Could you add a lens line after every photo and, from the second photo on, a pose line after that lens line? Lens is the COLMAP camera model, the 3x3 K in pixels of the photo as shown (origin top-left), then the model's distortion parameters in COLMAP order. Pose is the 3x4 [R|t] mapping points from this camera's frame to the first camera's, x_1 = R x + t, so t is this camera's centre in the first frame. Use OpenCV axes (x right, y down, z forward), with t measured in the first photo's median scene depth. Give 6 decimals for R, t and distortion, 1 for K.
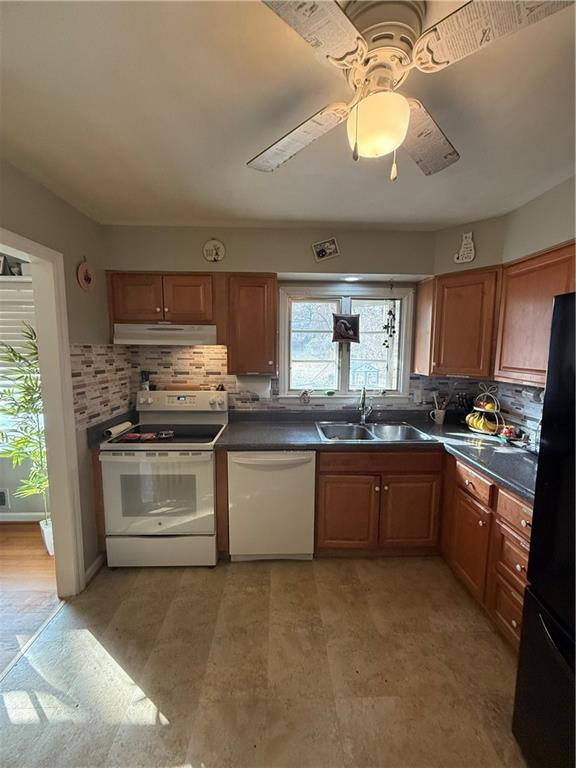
lens RADIAL K [[305.5, 0, 287.0], [0, 305.5, 382.1], [0, 0, 1]] dist [0.003898, 0.000064]
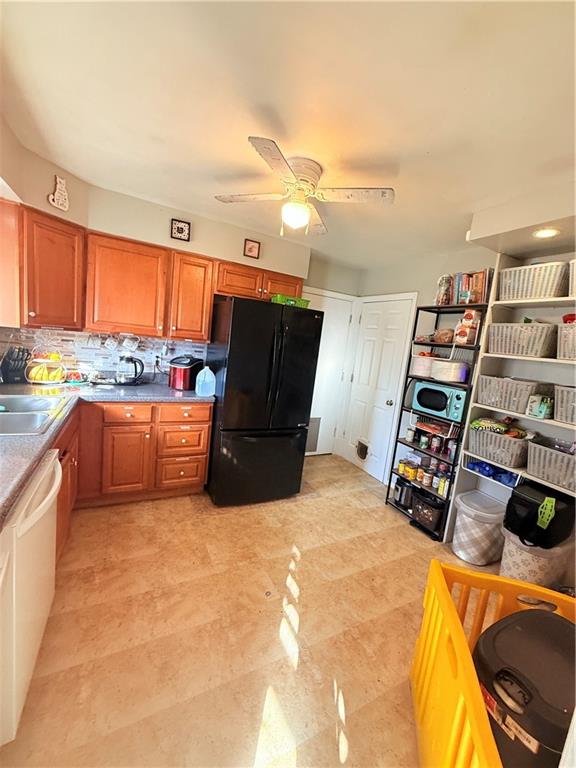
lens RADIAL K [[305.5, 0, 287.2], [0, 305.5, 381.9], [0, 0, 1]] dist [0.003898, 0.000064]
pose [[-0.422073, -0.179895, 0.888534, -0.648516], [-0.011475, 0.981095, 0.193185, -0.049363], [-0.906489, 0.071342, -0.416158, 0.757467]]
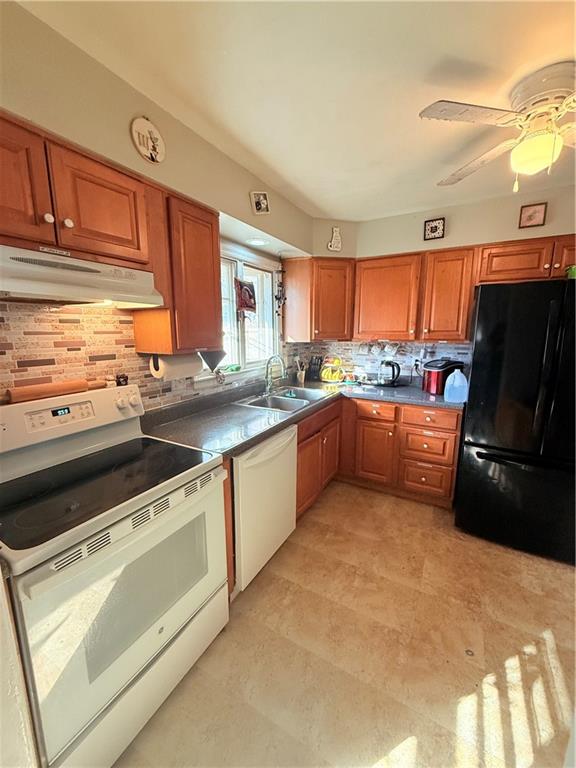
lens RADIAL K [[305.5, 0, 289.8], [0, 305.5, 382.0], [0, 0, 1]] dist [0.003898, 0.000064]
pose [[0.518128, -0.156193, 0.840921, -0.656325], [0.102897, 0.987426, 0.120006, -0.019770], [-0.849091, 0.024350, 0.527685, 0.476307]]
